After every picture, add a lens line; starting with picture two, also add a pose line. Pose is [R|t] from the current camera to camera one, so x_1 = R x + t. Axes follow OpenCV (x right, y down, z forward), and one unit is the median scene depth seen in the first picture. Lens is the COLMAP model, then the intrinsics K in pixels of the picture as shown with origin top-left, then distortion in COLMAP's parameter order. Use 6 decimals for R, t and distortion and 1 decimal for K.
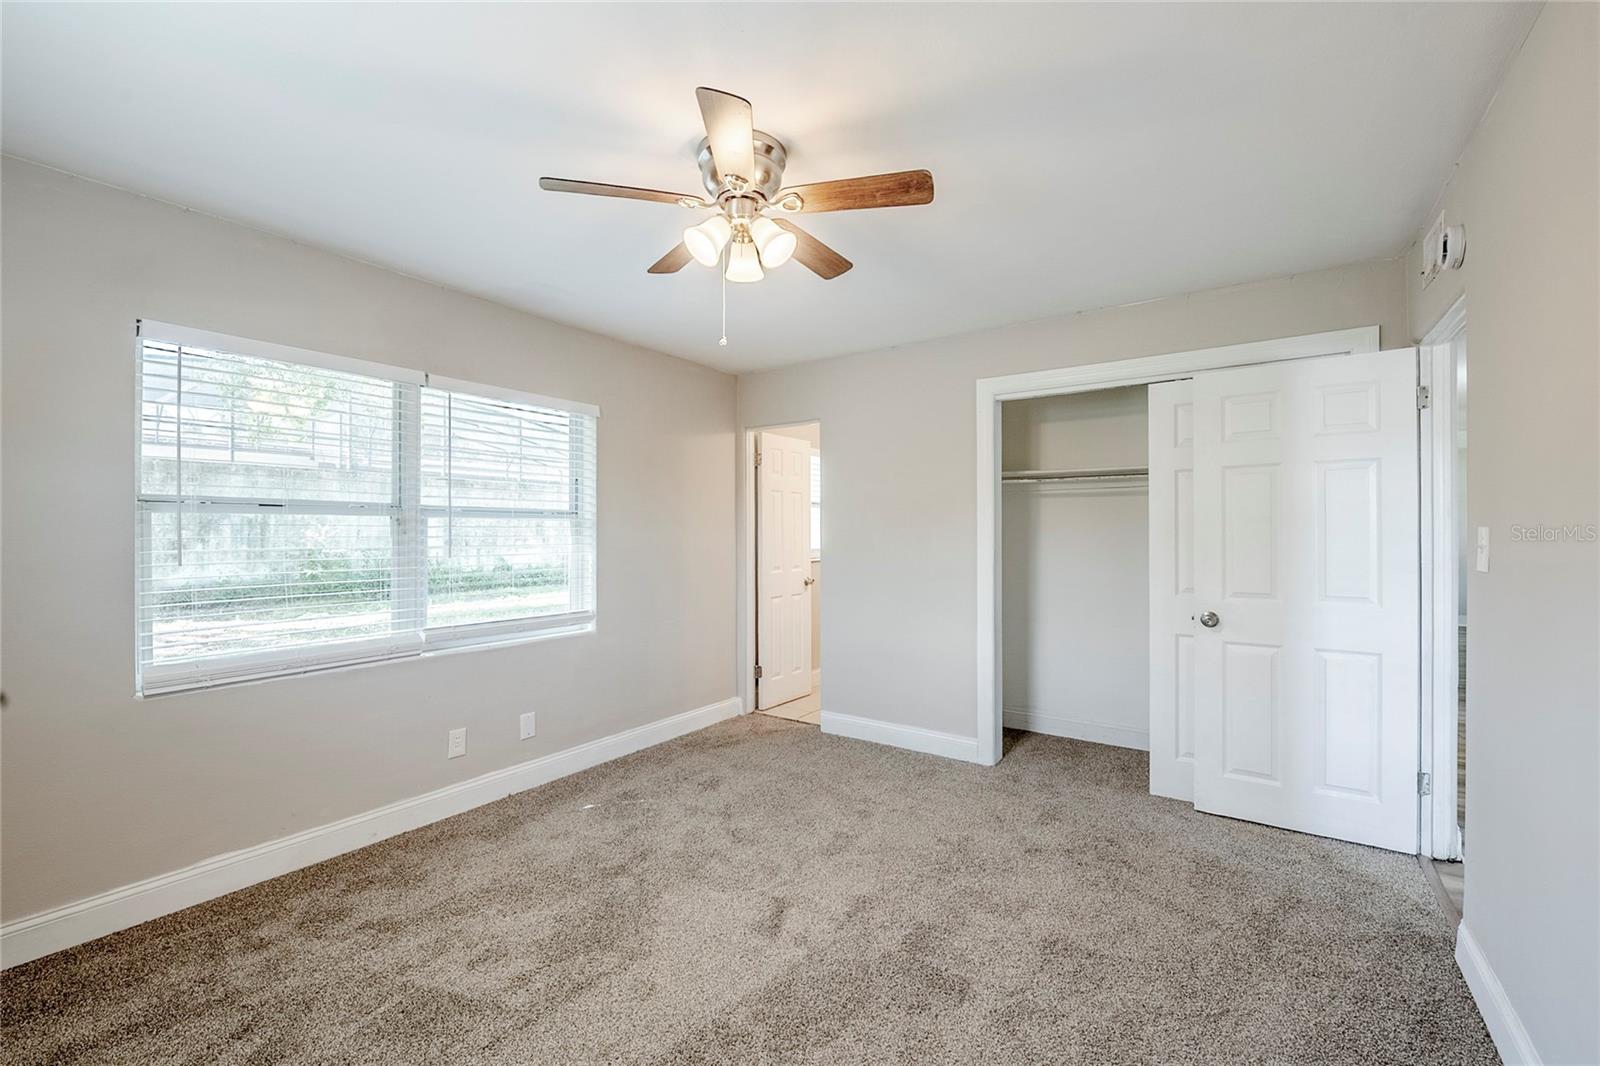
lens RADIAL K [[650.0, 0, 773.2], [0, 650.0, 531.4], [0, 0, 1]] dist [-0.012460, -0.002303]
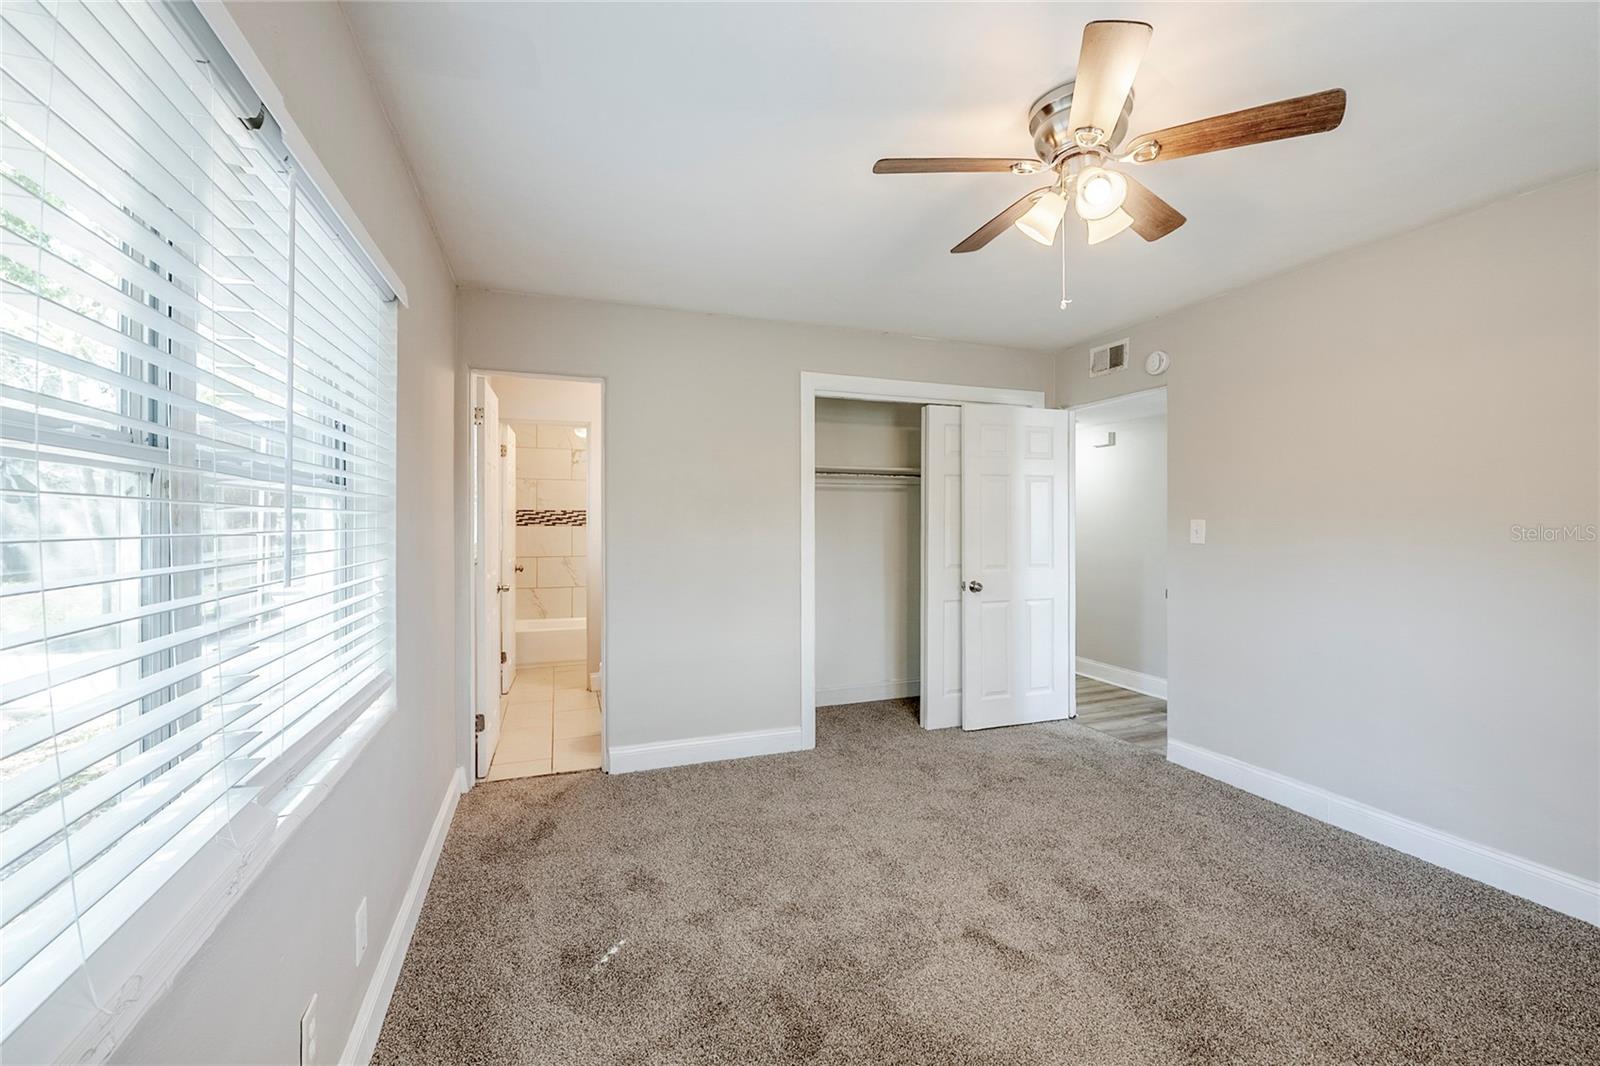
lens RADIAL K [[650.0, 0, 801.9], [0, 650.0, 524.6], [0, 0, 1]] dist [-0.012460, -0.002303]
pose [[0.560028, 0.003888, 0.828464, -0.583437], [-0.000420, 0.999990, -0.004409, 0.011158], [-0.828474, 0.002121, 0.560024, 0.480035]]
